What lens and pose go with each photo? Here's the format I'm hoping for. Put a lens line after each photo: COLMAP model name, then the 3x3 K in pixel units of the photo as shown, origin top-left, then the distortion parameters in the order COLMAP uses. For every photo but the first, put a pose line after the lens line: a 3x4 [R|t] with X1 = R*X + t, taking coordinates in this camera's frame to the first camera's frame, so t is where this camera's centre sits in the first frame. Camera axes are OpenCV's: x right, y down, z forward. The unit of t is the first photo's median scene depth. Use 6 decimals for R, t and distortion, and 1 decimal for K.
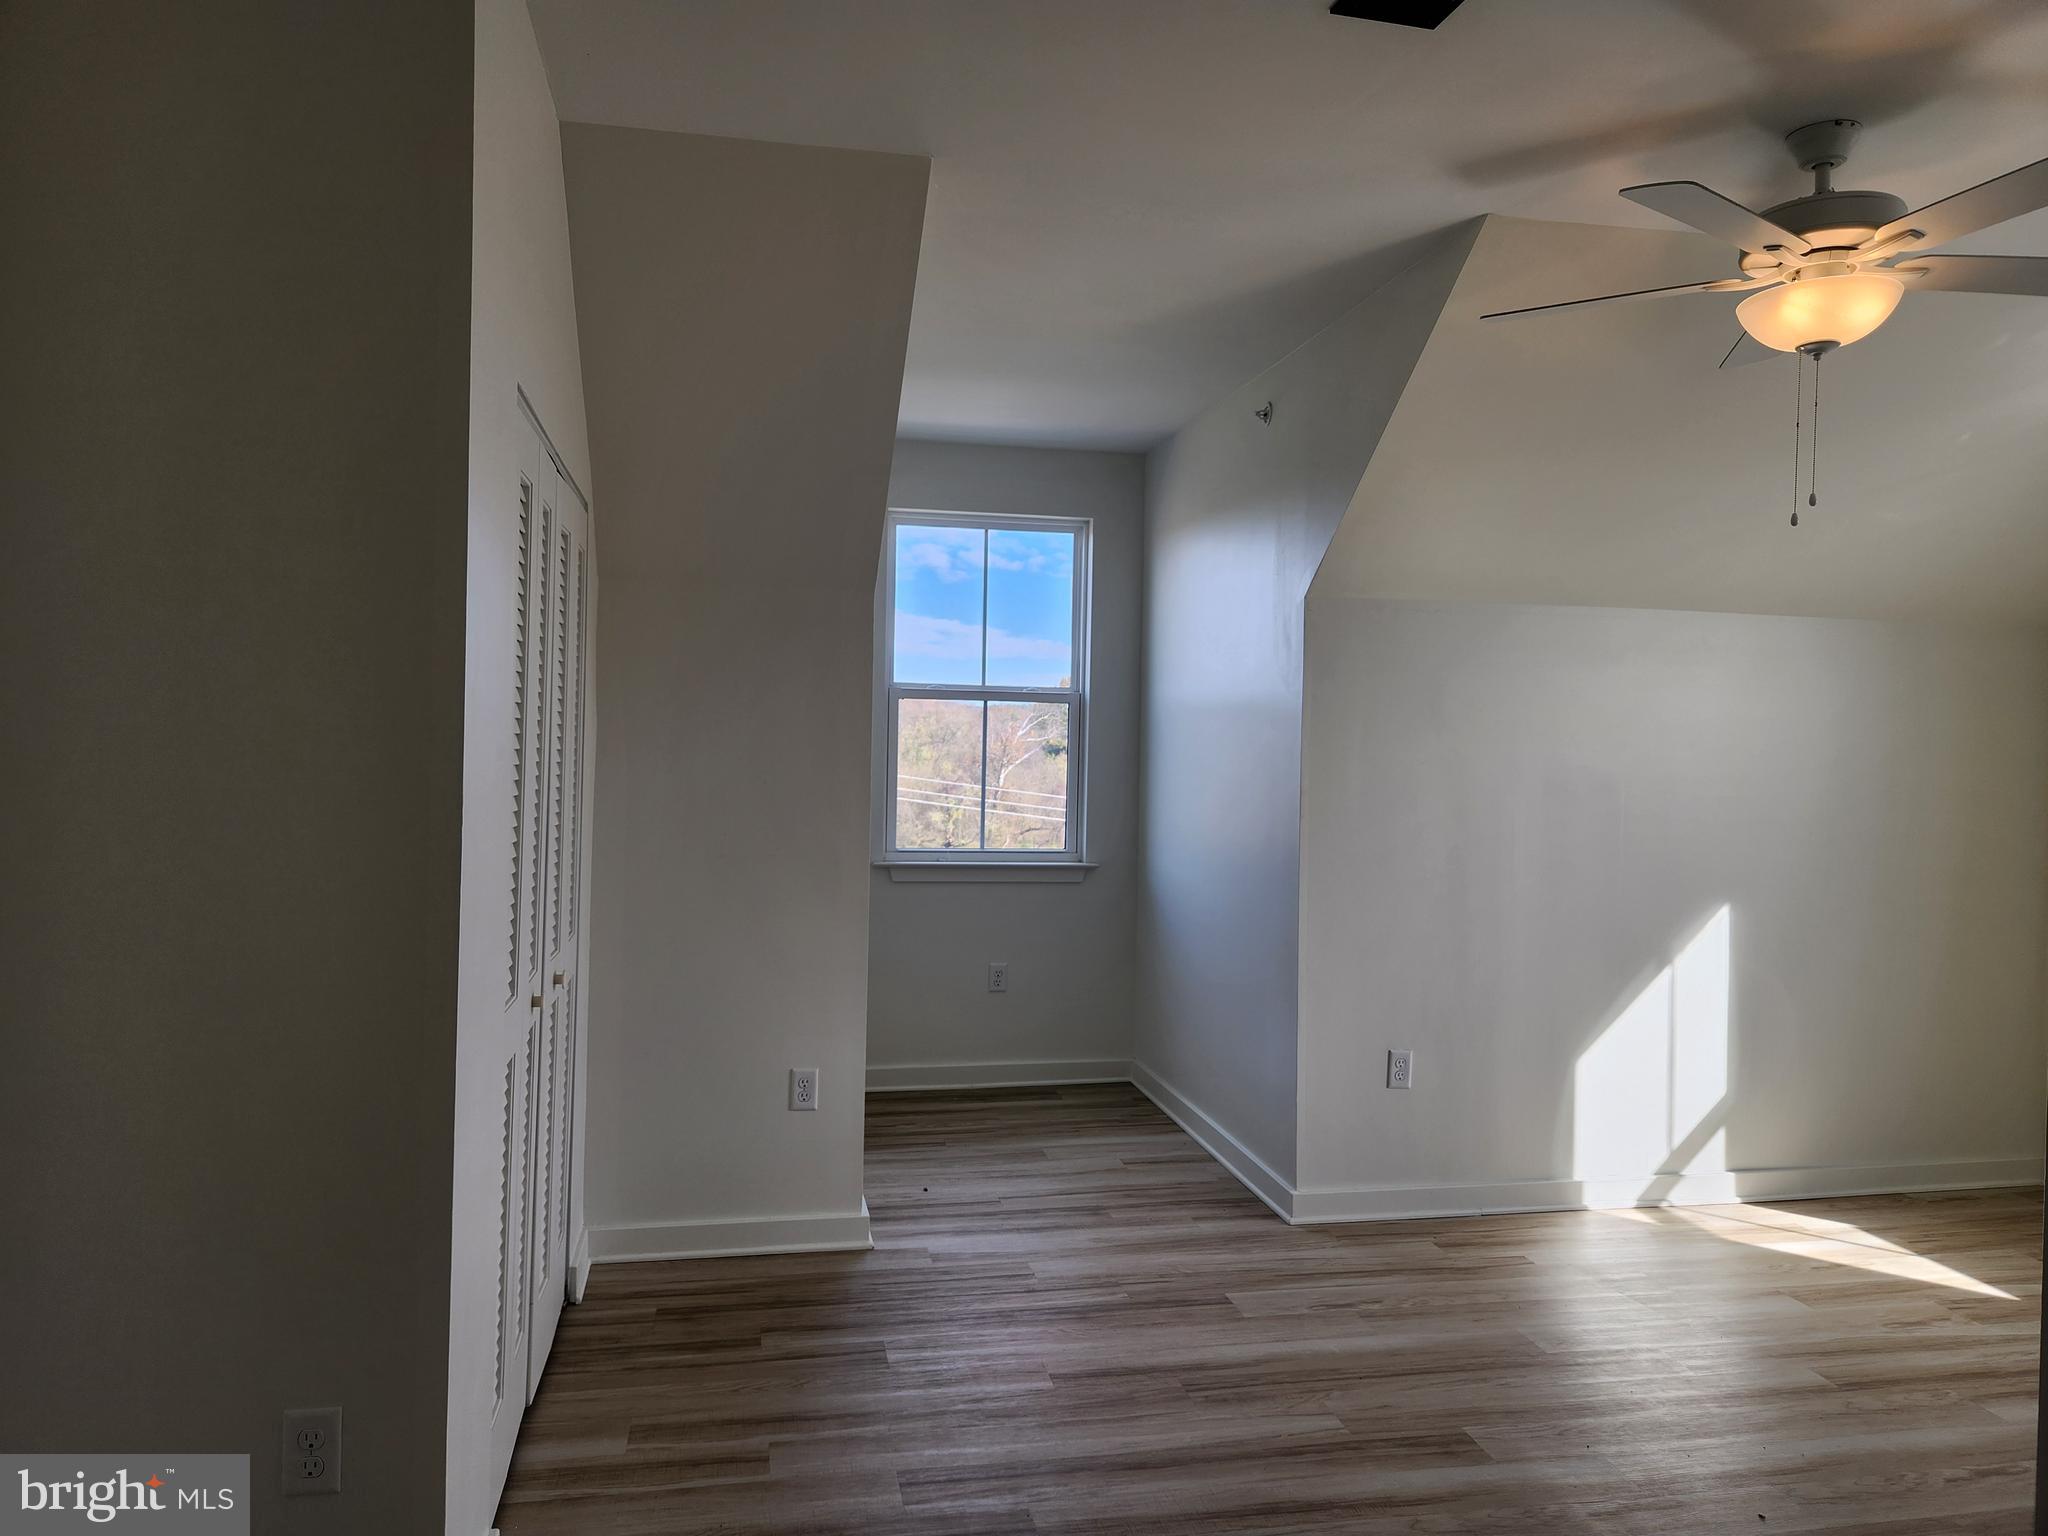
lens RADIAL K [[1391.8, 0, 989.8], [0, 1391.8, 750.8], [0, 0, 1]] dist [0.071347, -0.064465]
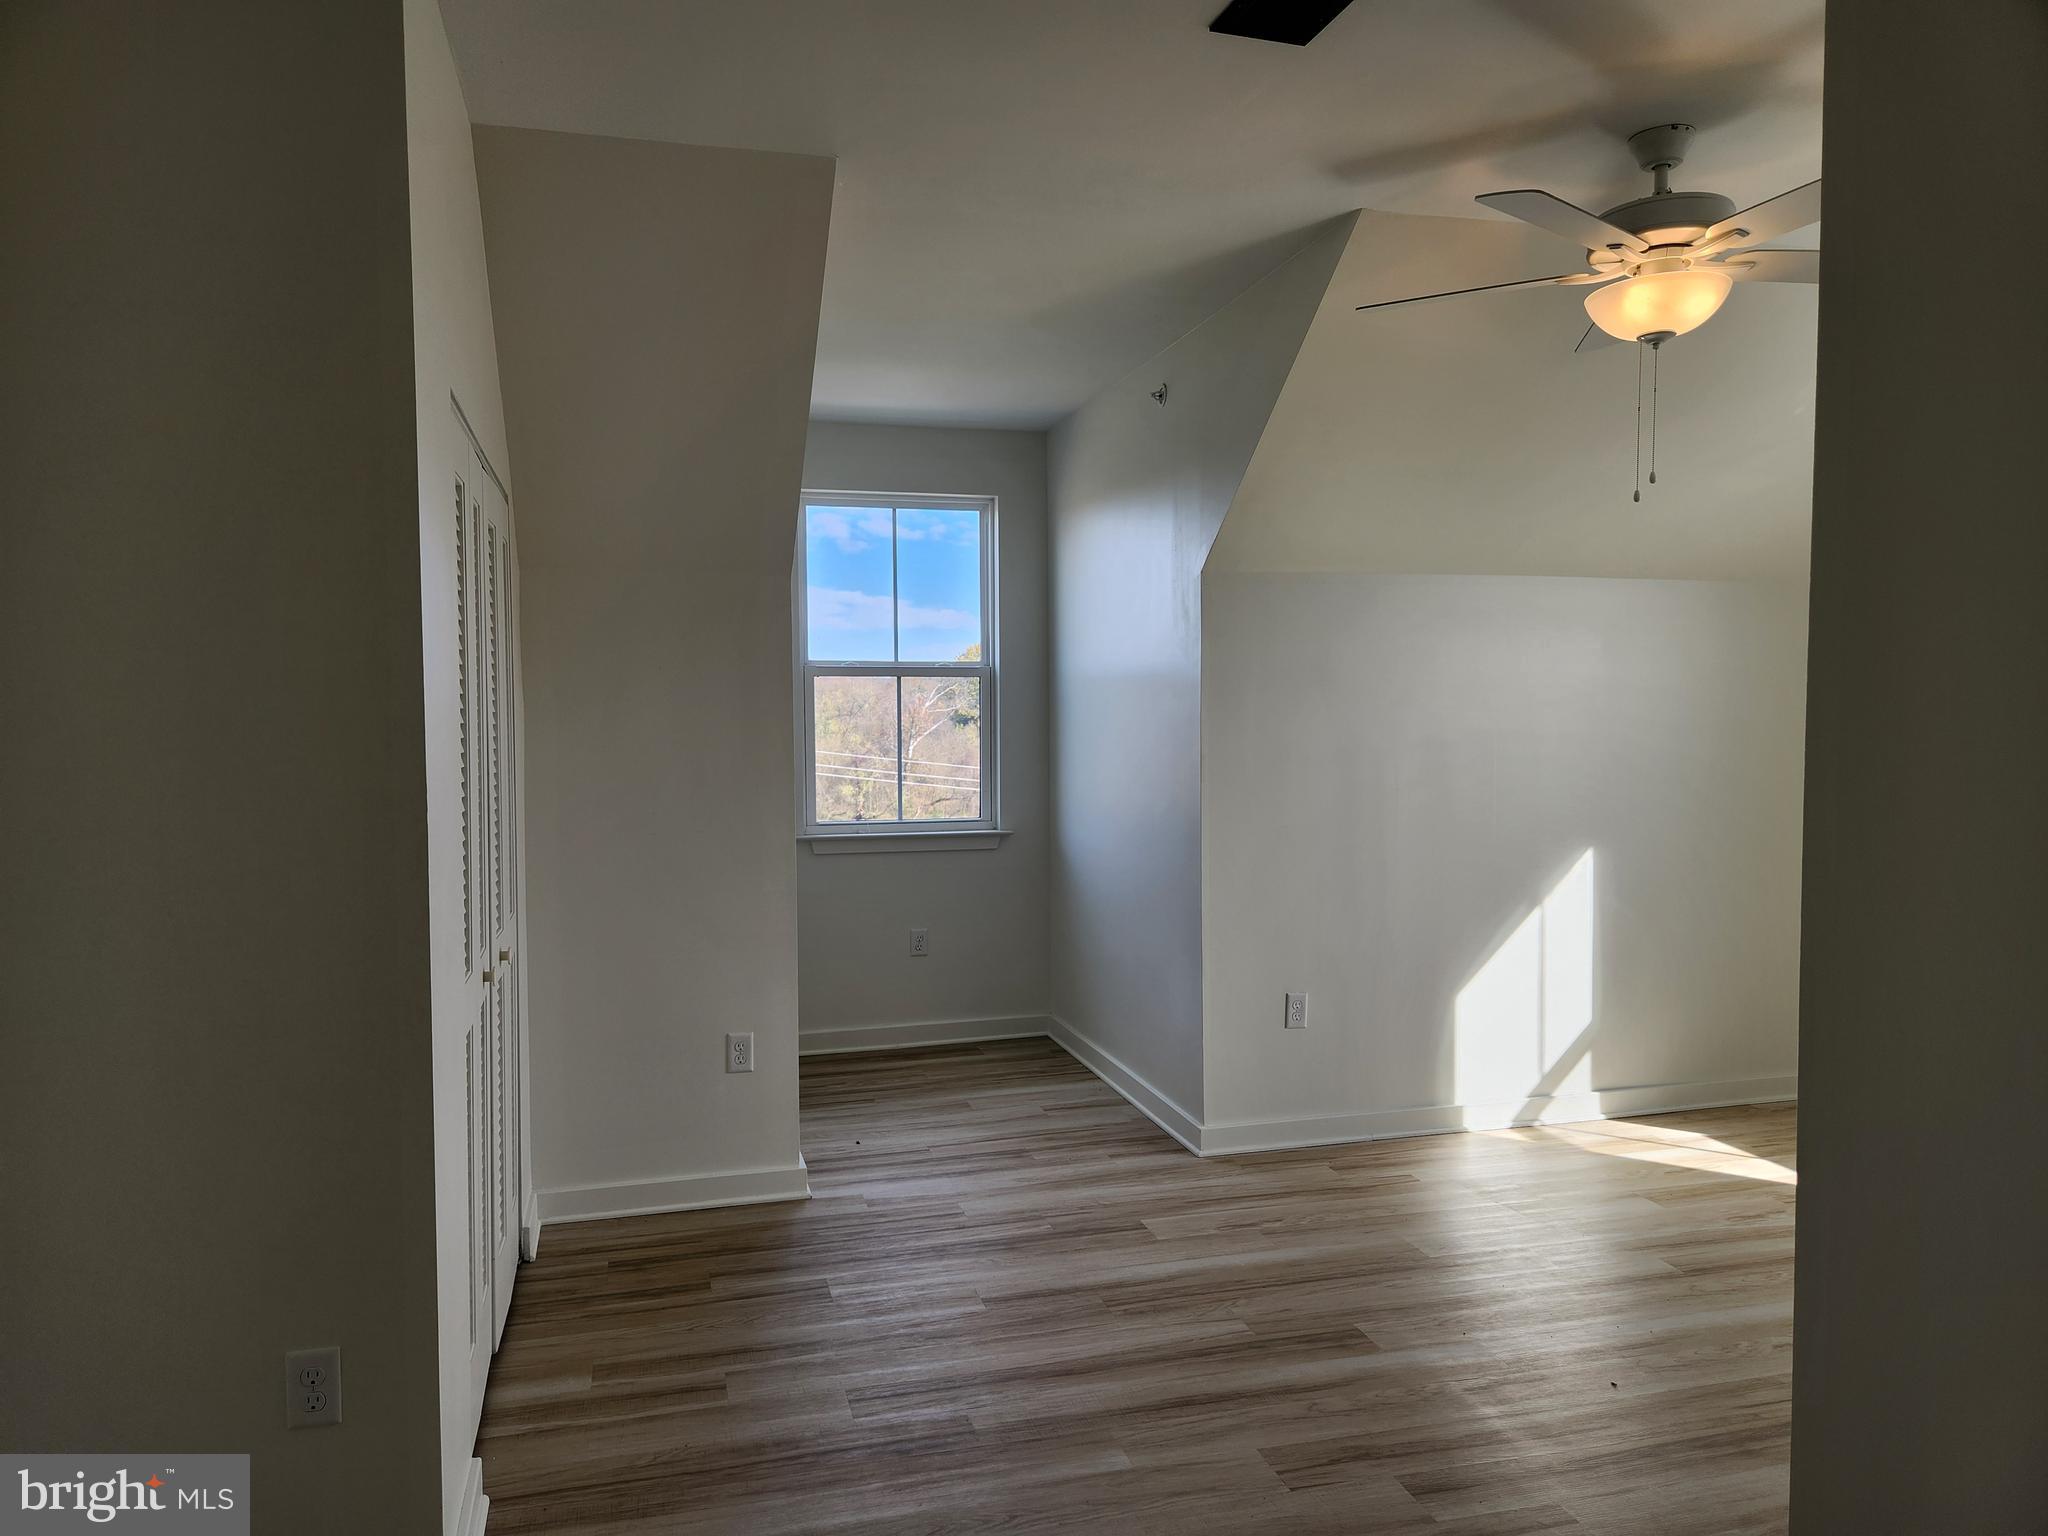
lens RADIAL K [[1391.8, 0, 978.5], [0, 1391.8, 782.7], [0, 0, 1]] dist [0.071347, -0.064465]
pose [[0.997911, -0.030395, 0.057008, -0.007989], [0.027855, 0.998607, 0.044818, -0.003053], [-0.058291, -0.043136, 0.997367, -0.052187]]
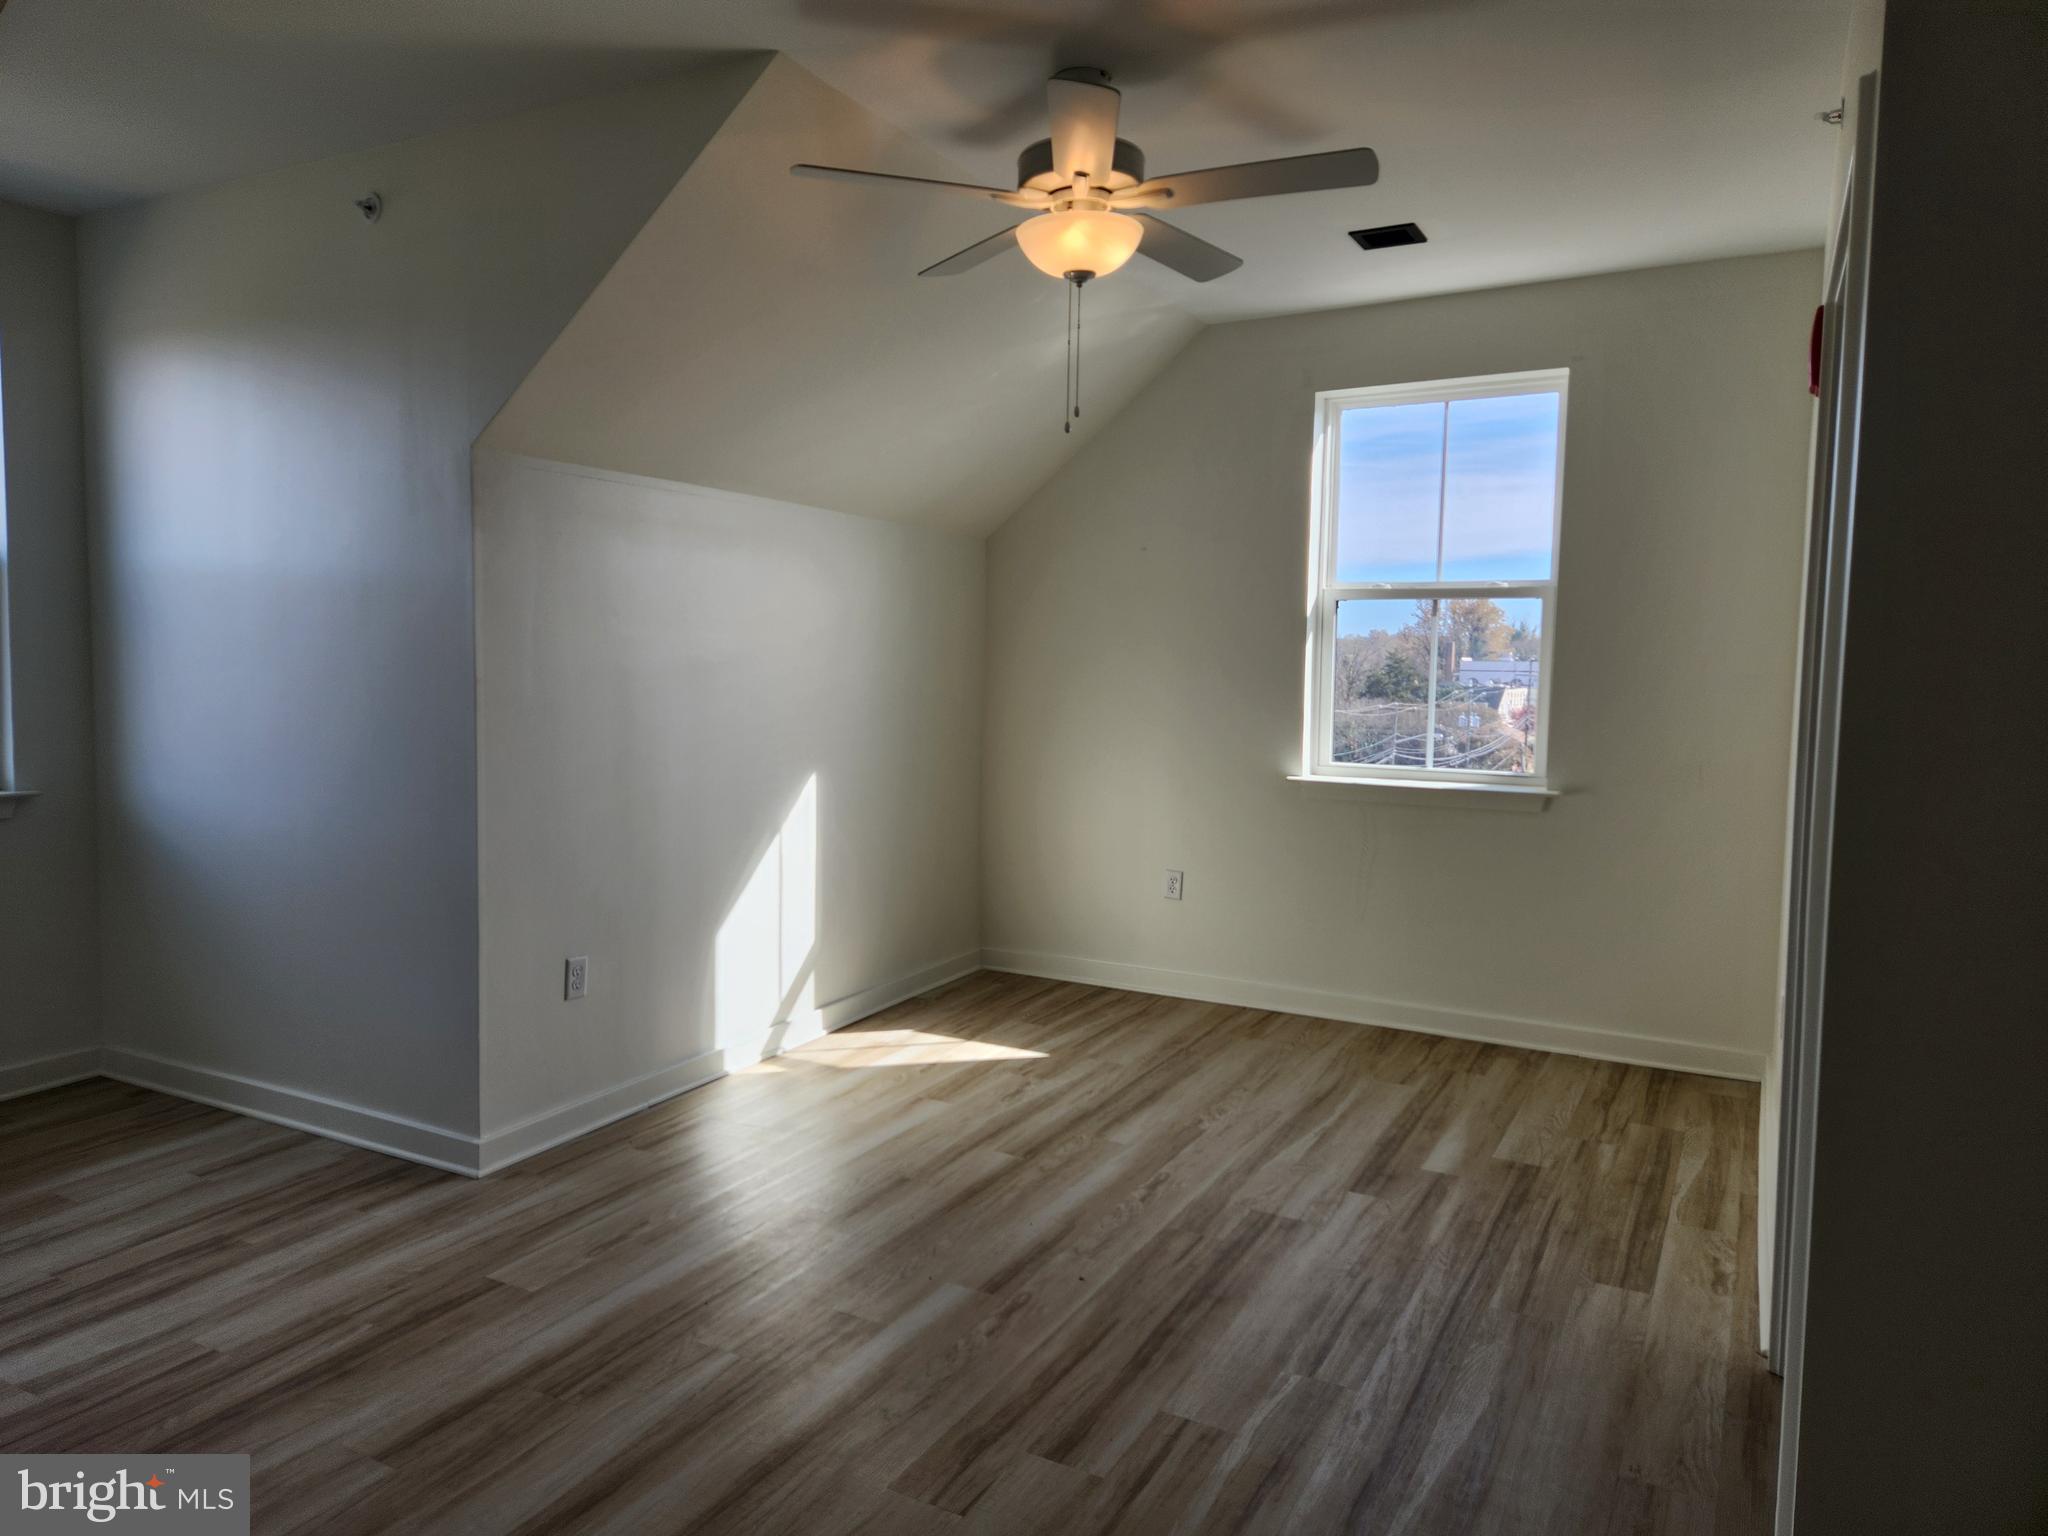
lens RADIAL K [[1391.8, 0, 984.0], [0, 1391.8, 751.3], [0, 0, 1]] dist [0.071347, -0.064465]
pose [[0.627614, -0.066409, 0.775687, -0.258017], [0.003154, 0.996564, 0.082768, 0.003027], [-0.778518, -0.049500, 0.625667, 0.234216]]
